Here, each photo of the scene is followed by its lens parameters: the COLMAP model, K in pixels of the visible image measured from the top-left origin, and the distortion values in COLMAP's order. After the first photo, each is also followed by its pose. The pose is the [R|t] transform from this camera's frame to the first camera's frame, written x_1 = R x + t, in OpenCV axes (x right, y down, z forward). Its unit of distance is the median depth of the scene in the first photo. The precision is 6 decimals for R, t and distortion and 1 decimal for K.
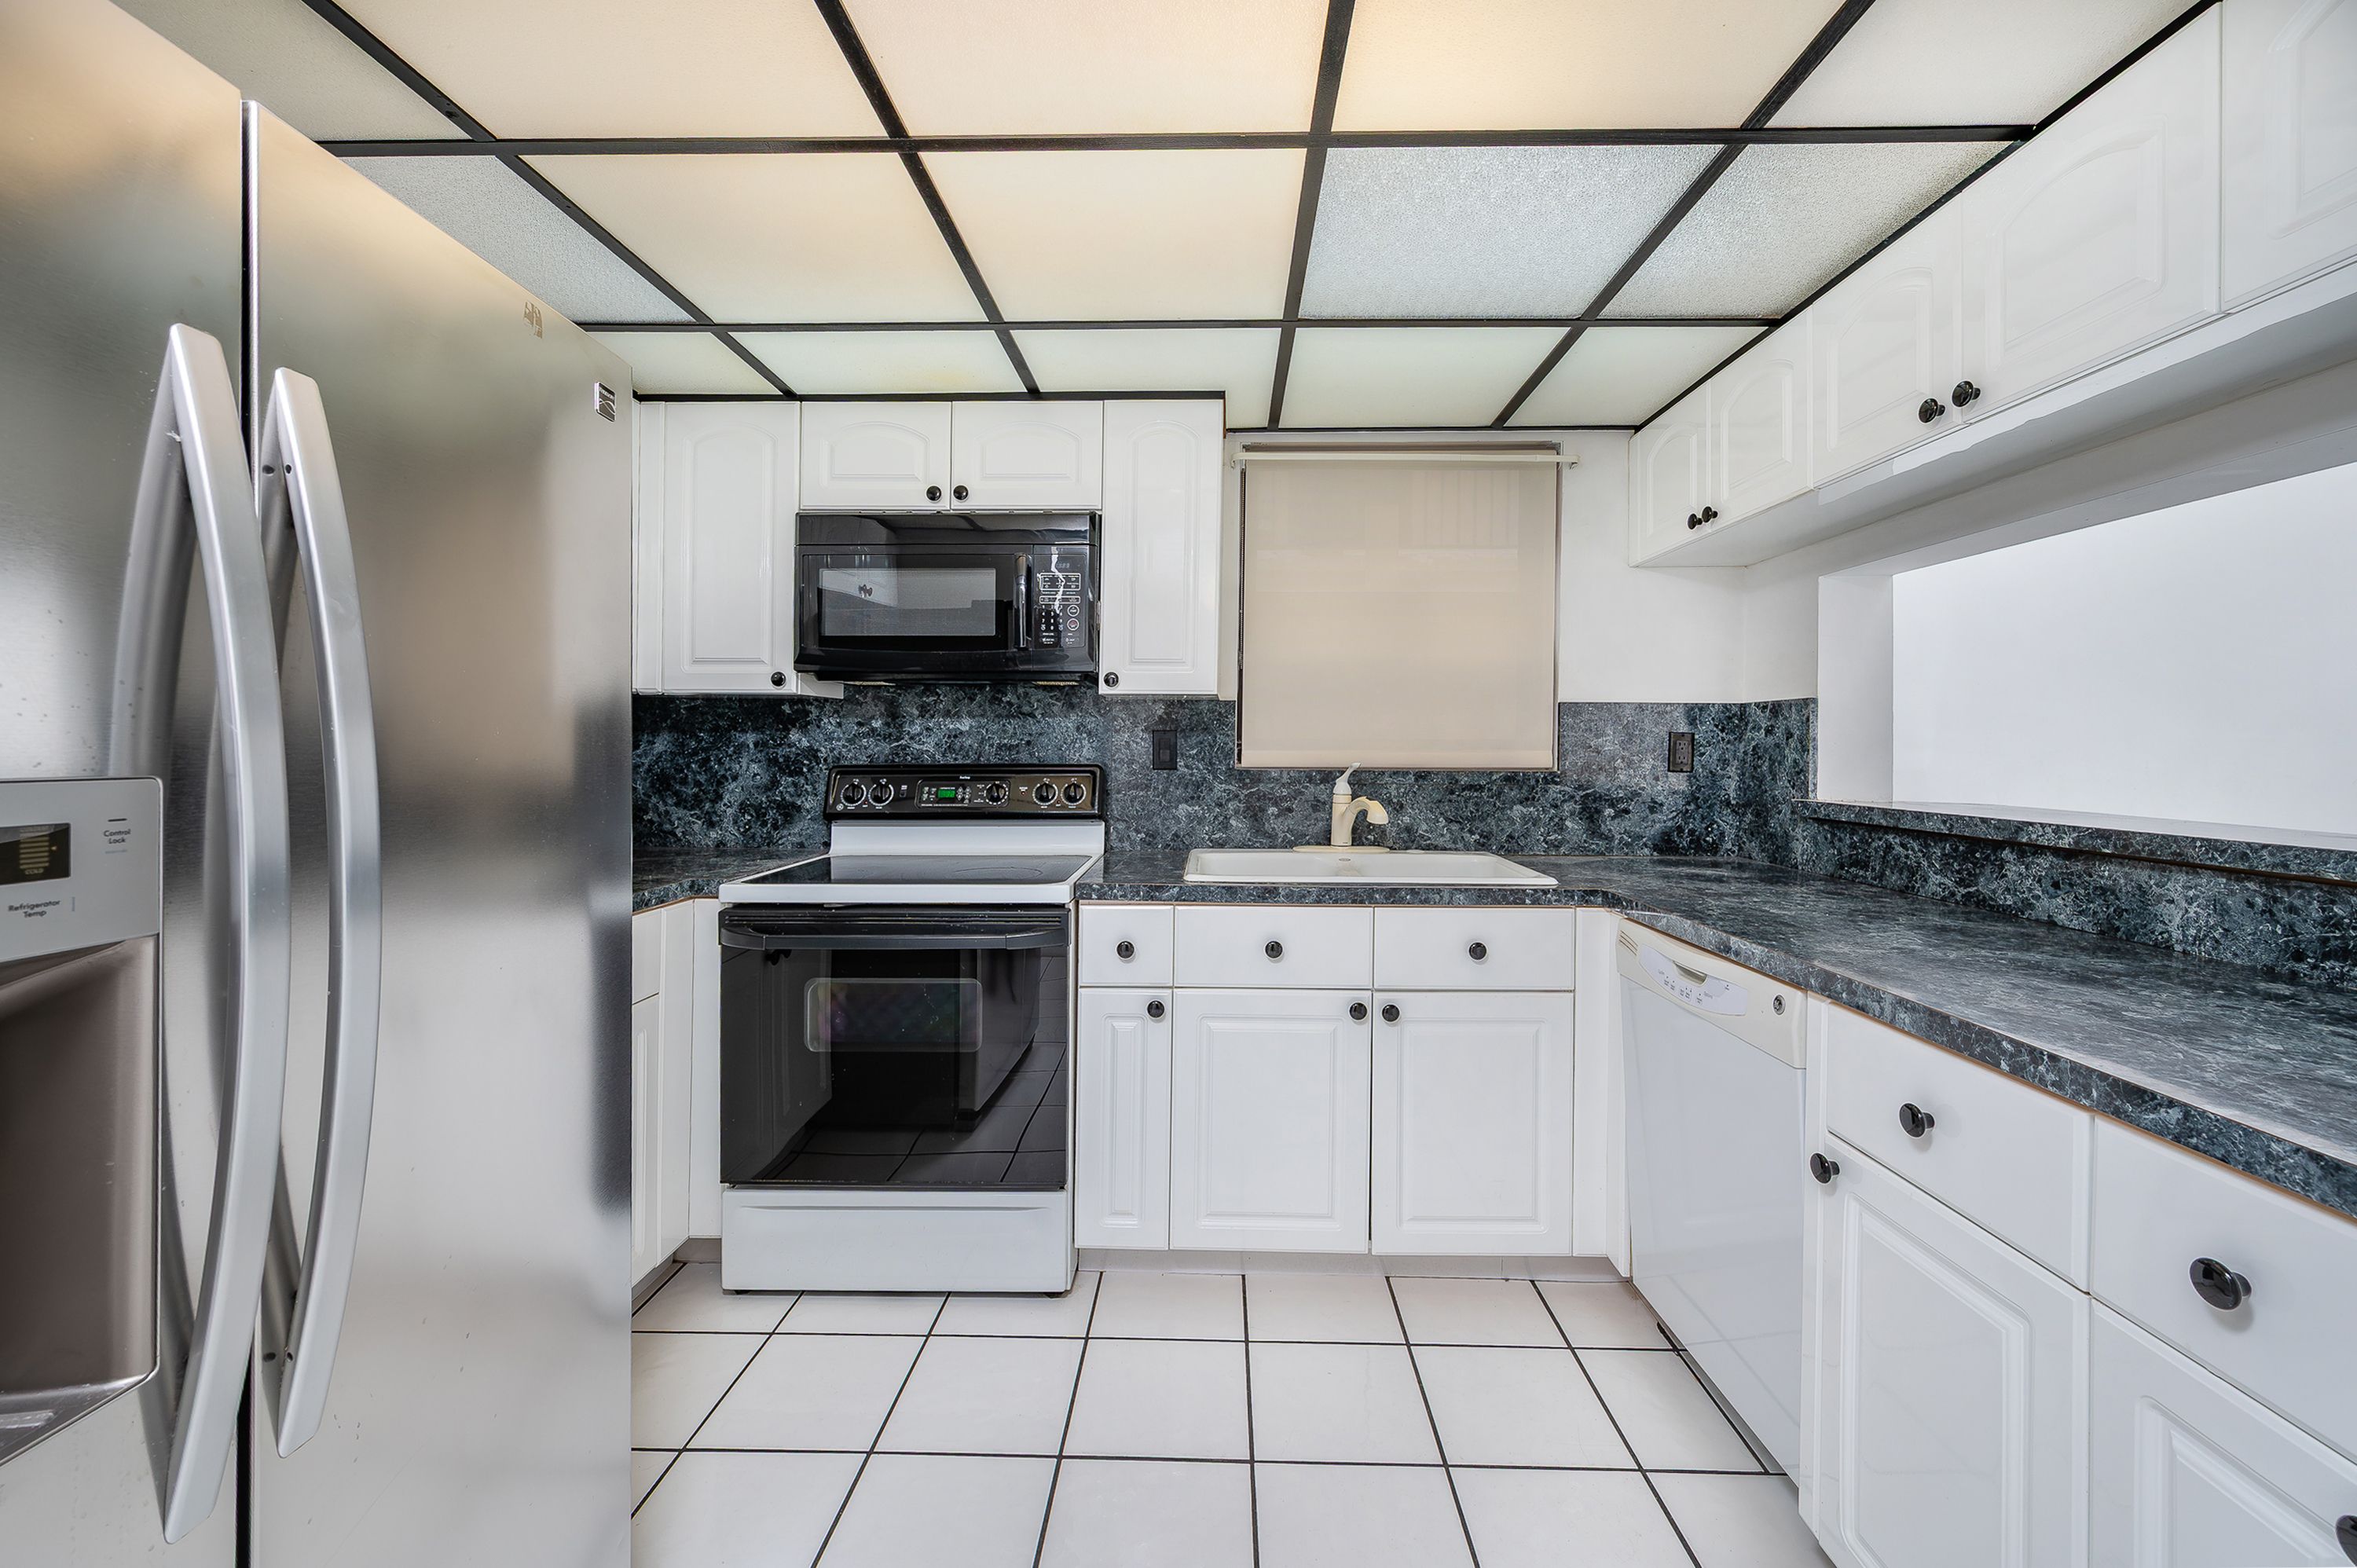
lens RADIAL K [[954.1, 0, 1193.5], [0, 954.1, 744.5], [0, 0, 1]] dist [0.004645, 0.000879]
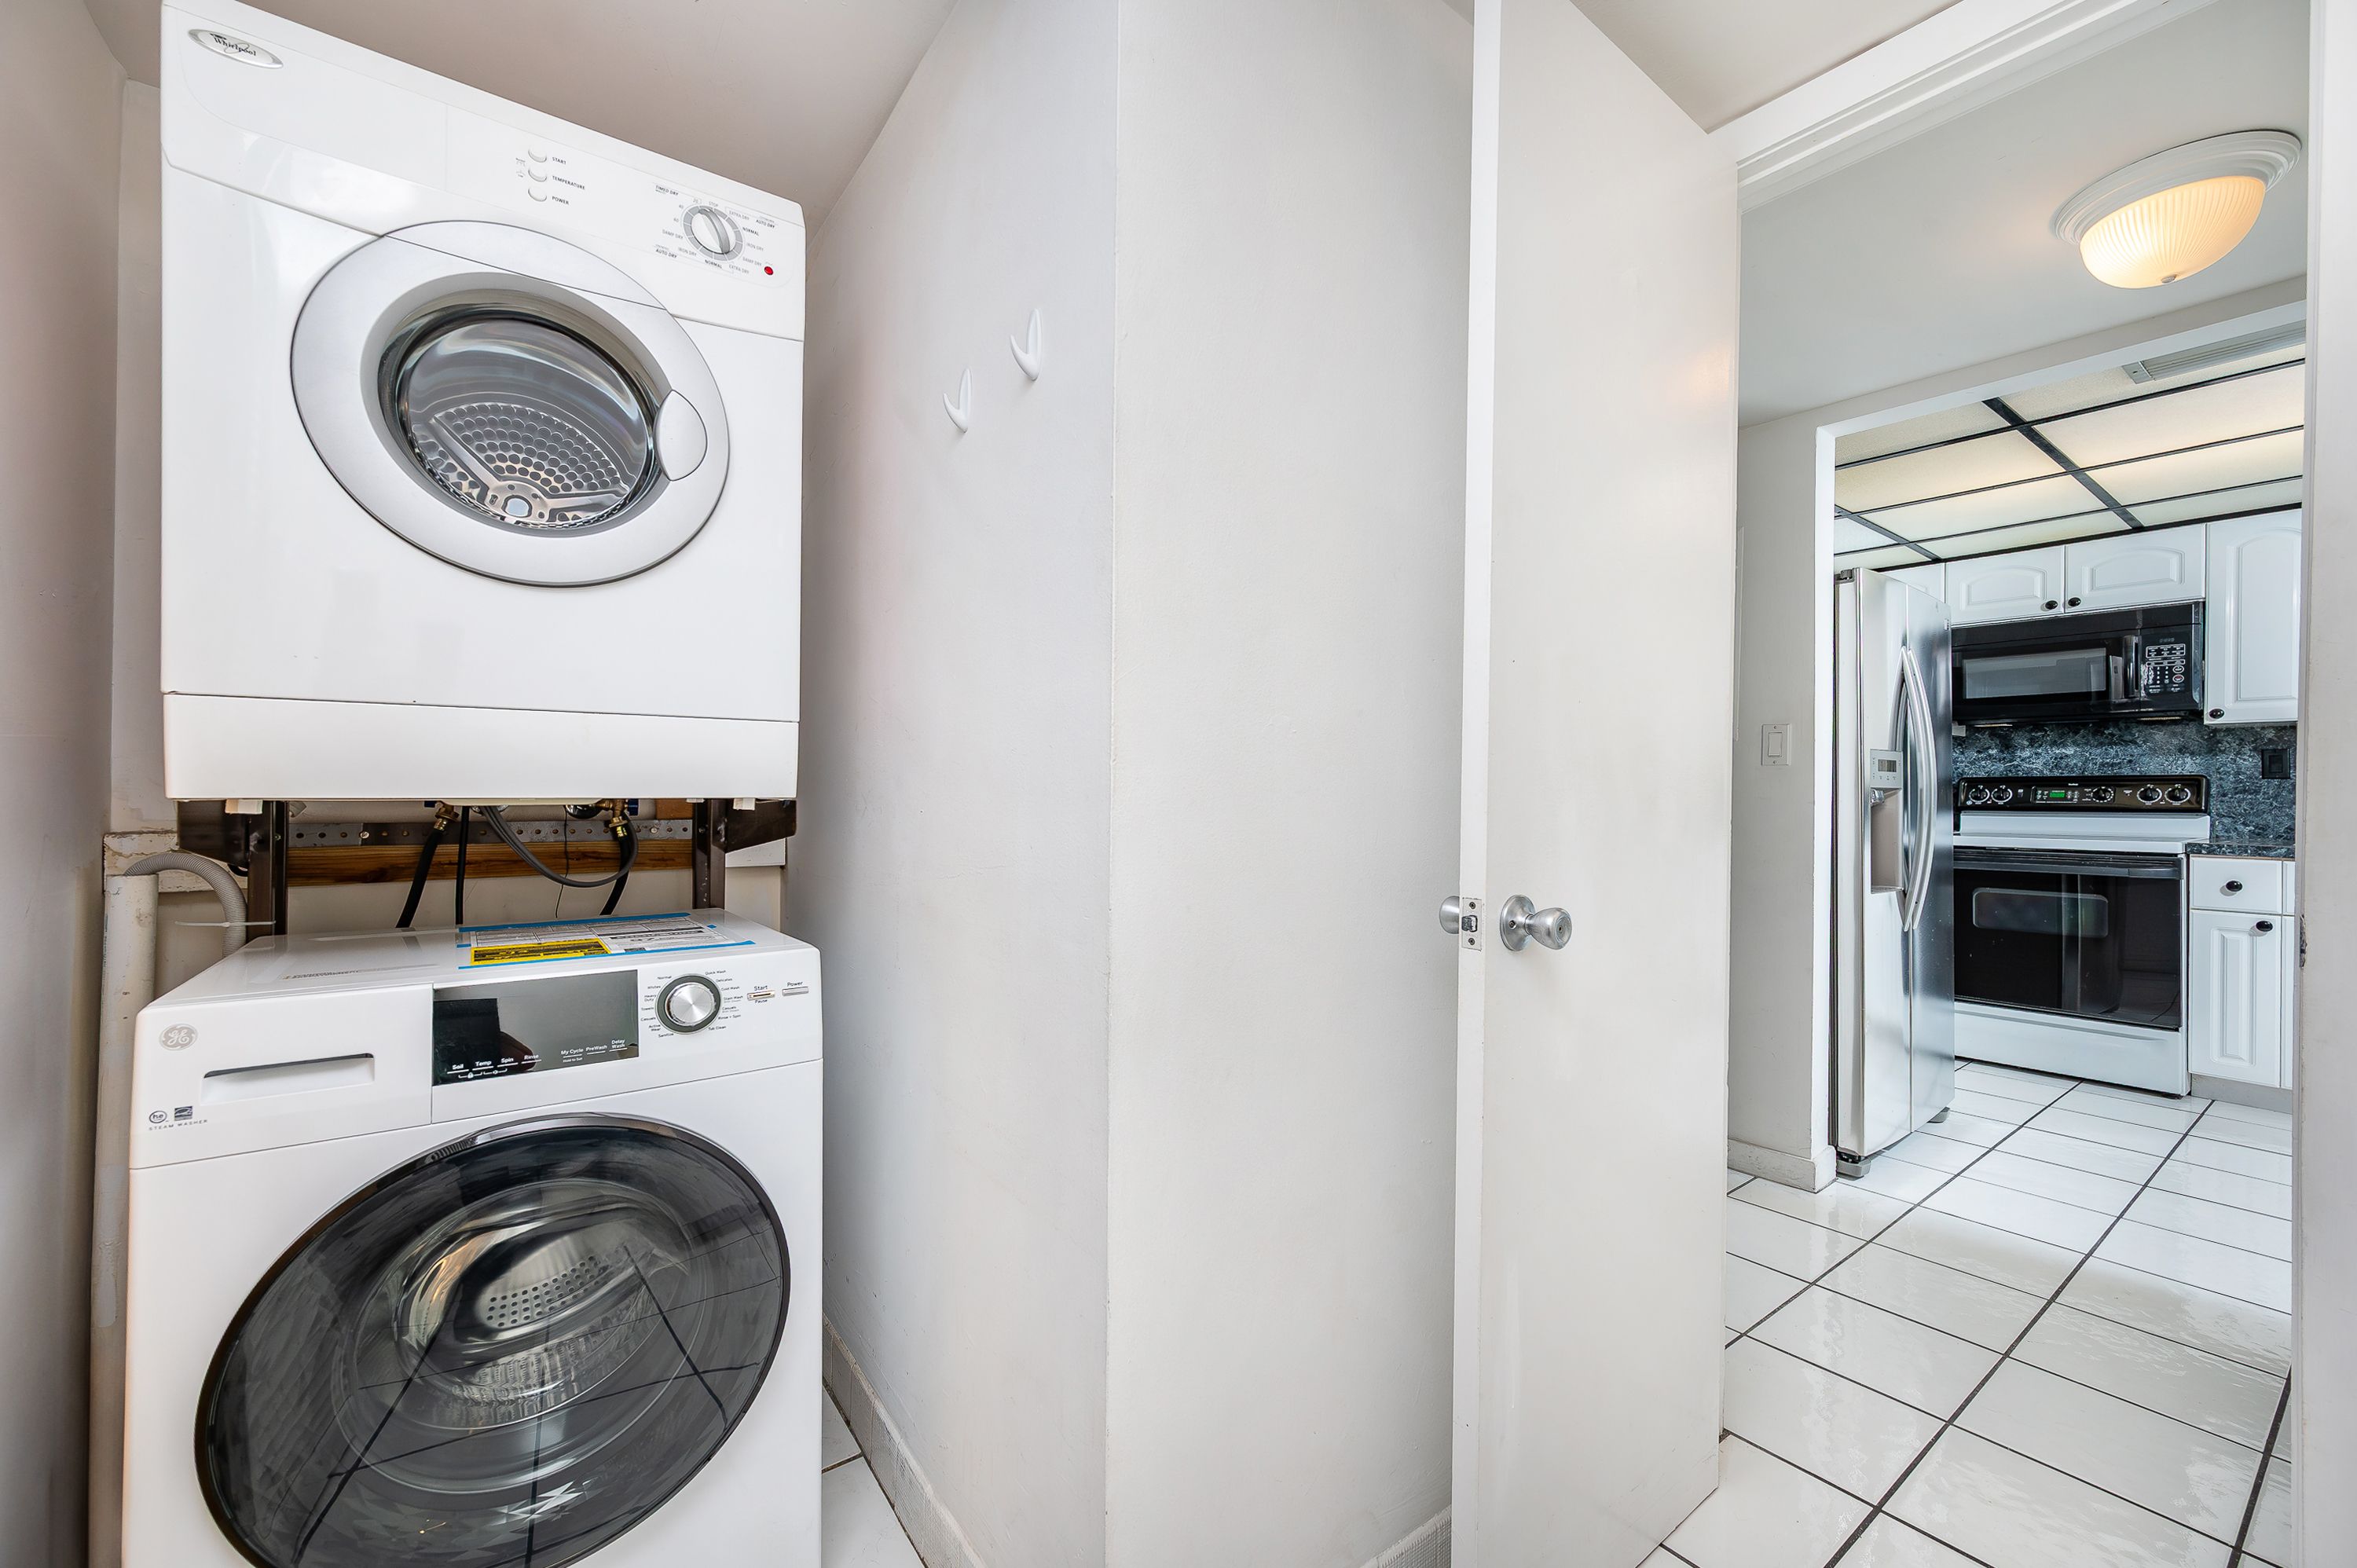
lens RADIAL K [[954.1, 0, 1181.2], [0, 954.1, 778.0], [0, 0, 1]] dist [0.004645, 0.000879]
pose [[0.624107, -0.009608, -0.781280, 0.066463], [-0.007305, 0.999809, -0.018131, 0.062066], [0.781305, 0.017023, 0.623918, -1.058552]]
